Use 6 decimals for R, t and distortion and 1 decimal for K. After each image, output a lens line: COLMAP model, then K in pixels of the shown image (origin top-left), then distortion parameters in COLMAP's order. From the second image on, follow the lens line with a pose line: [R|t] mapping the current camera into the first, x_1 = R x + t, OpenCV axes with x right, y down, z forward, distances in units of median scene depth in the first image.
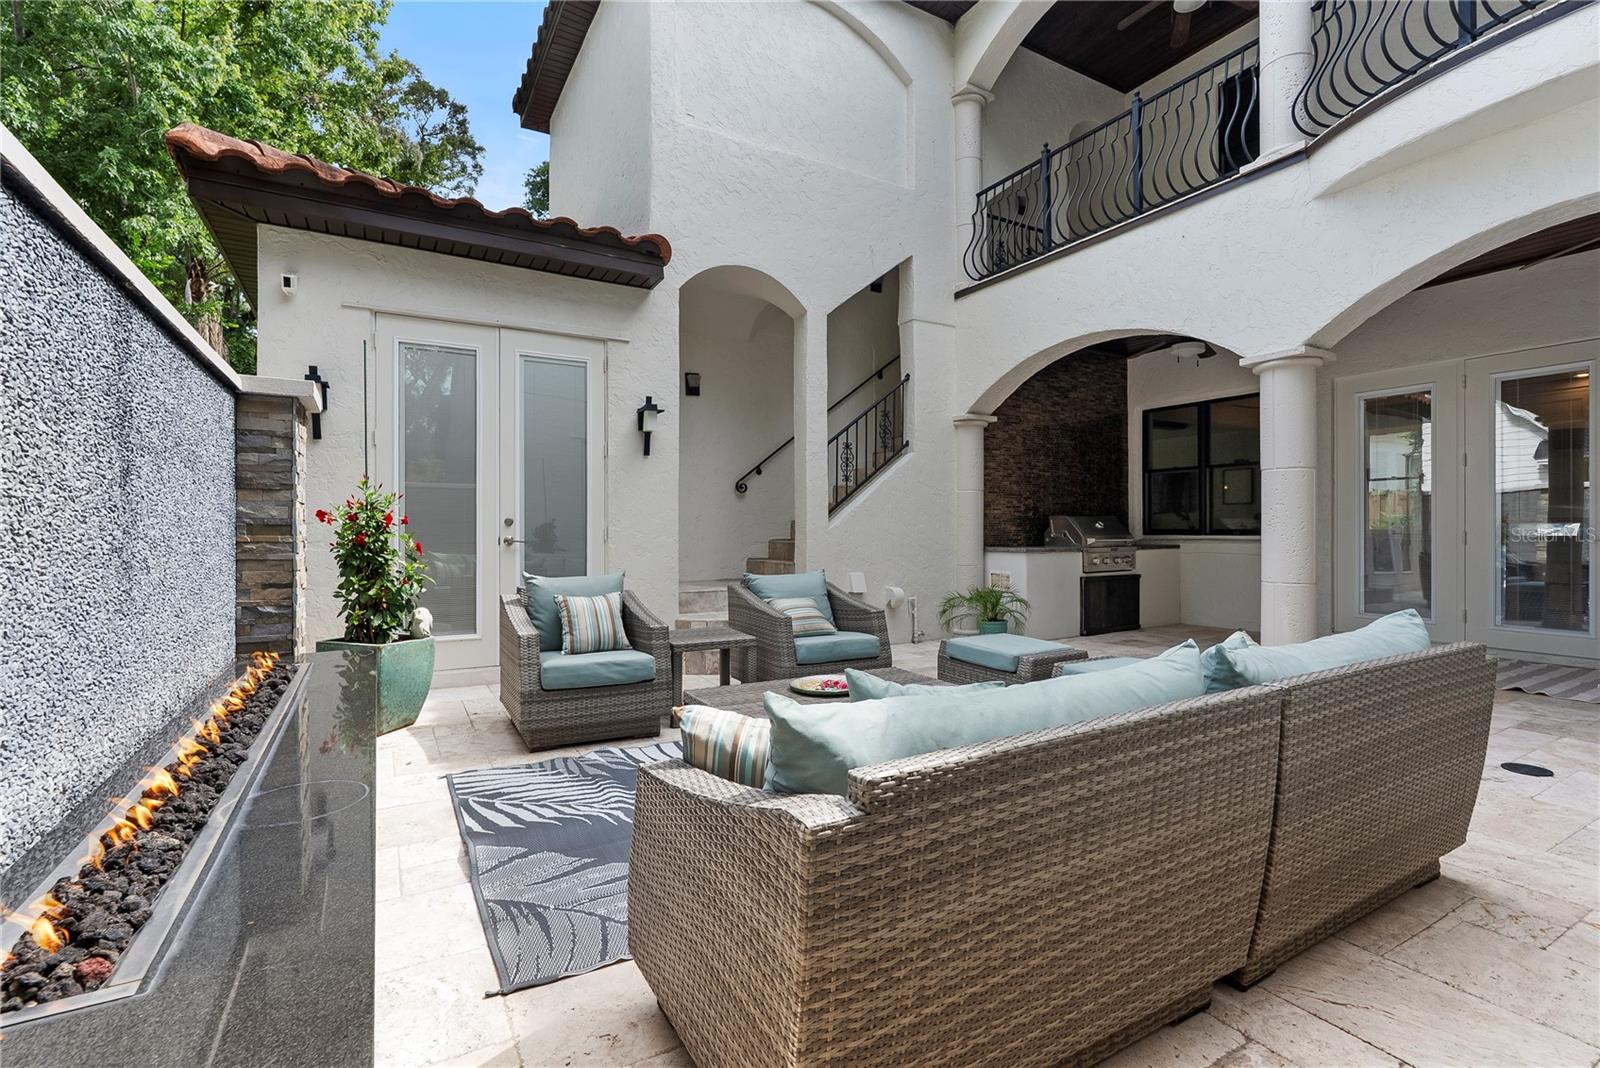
lens RADIAL K [[727.8, 0, 800.0], [0, 727.8, 534.0], [0, 0, 1]] dist [-0.001646, 0.000171]
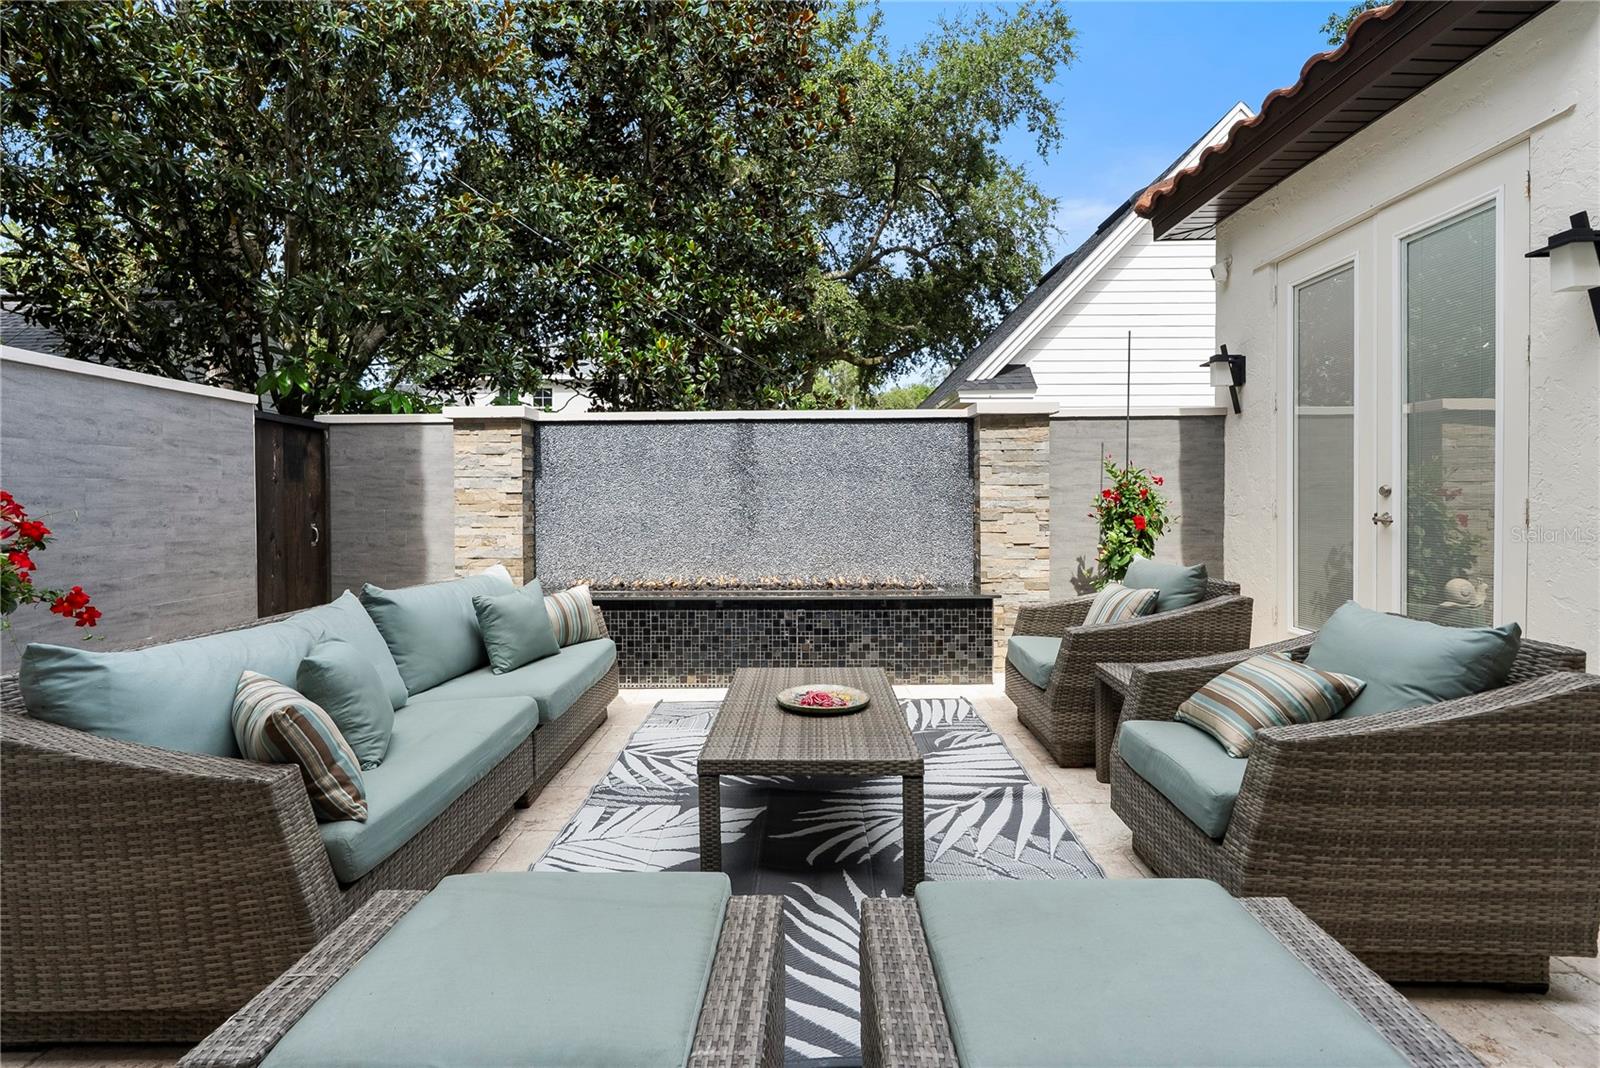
lens RADIAL K [[742.5, 0, 794.4], [0, 742.5, 510.8], [0, 0, 1]] dist [-0.012877, 0.006001]
pose [[-0.515943, 0.018440, -0.856424, 0.506276], [0.004859, 0.999815, 0.018600, -0.014601], [0.856609, 0.005436, -0.515937, 0.926227]]
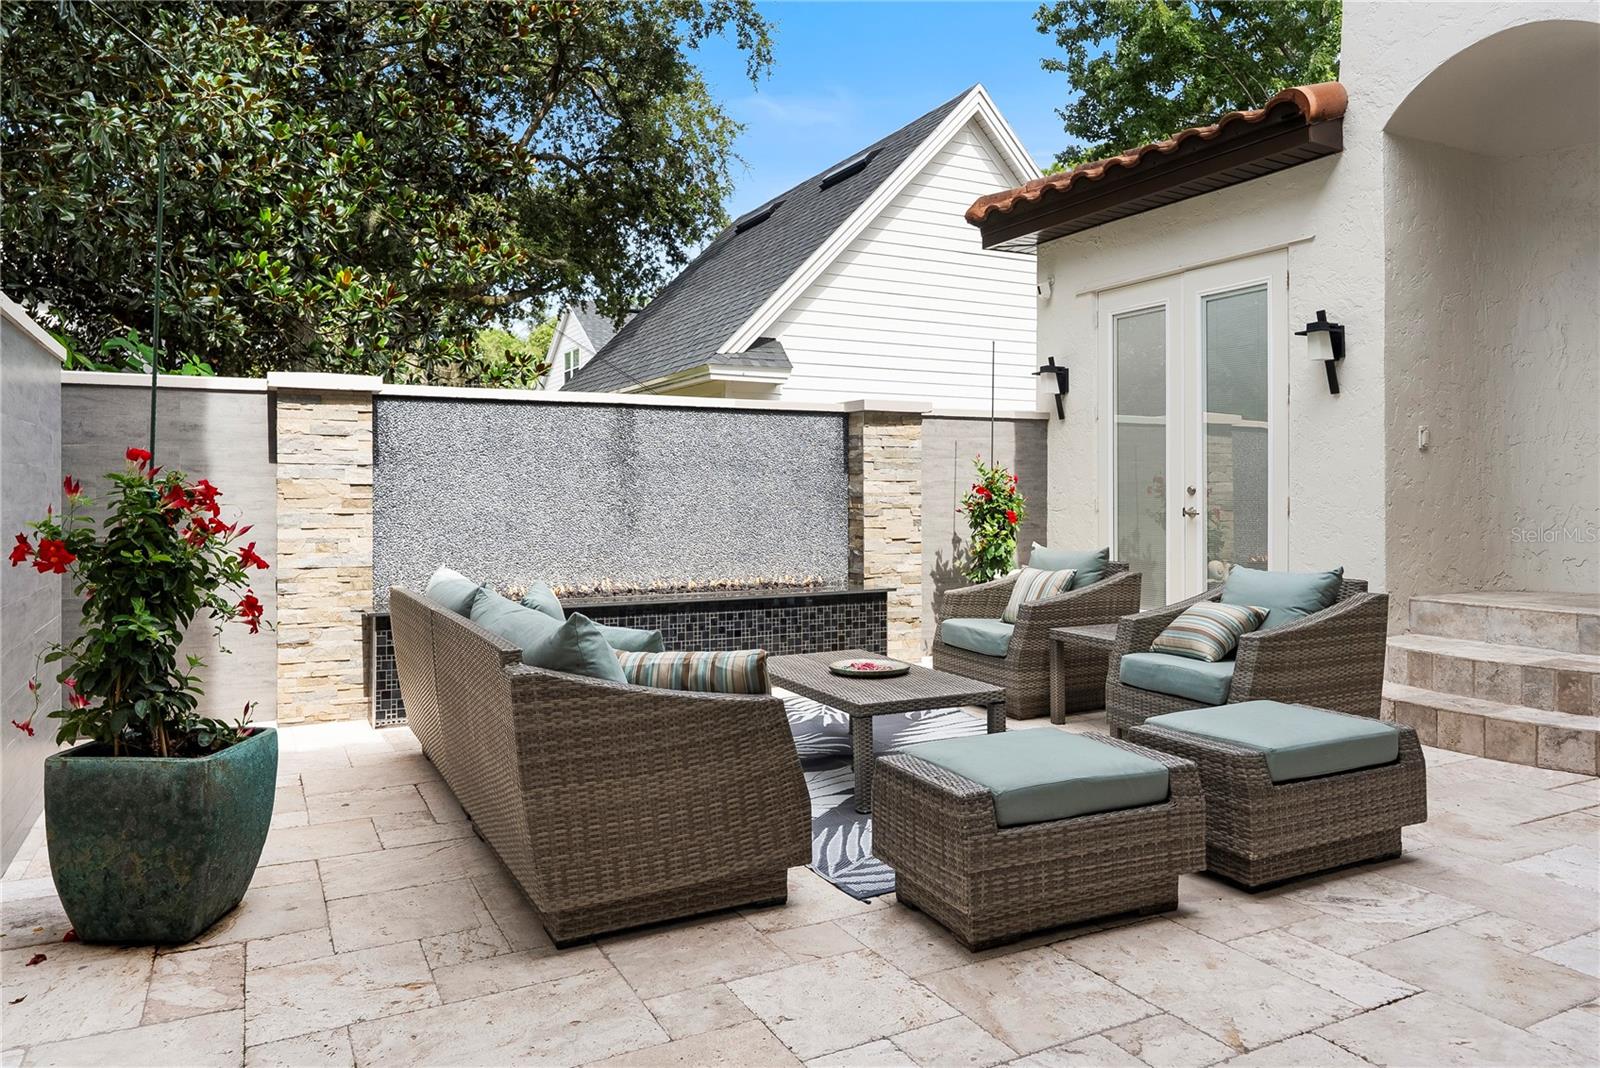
lens RADIAL K [[1088.4, 0, 804.7], [0, 1088.4, 491.6], [0, 0, 1]] dist [-0.002564, -0.001332]
pose [[-0.046061, 0.002472, -0.998936, 0.975026], [-0.002117, 0.999994, 0.002573, -0.018466], [0.998936, 0.002233, -0.046056, 0.625528]]
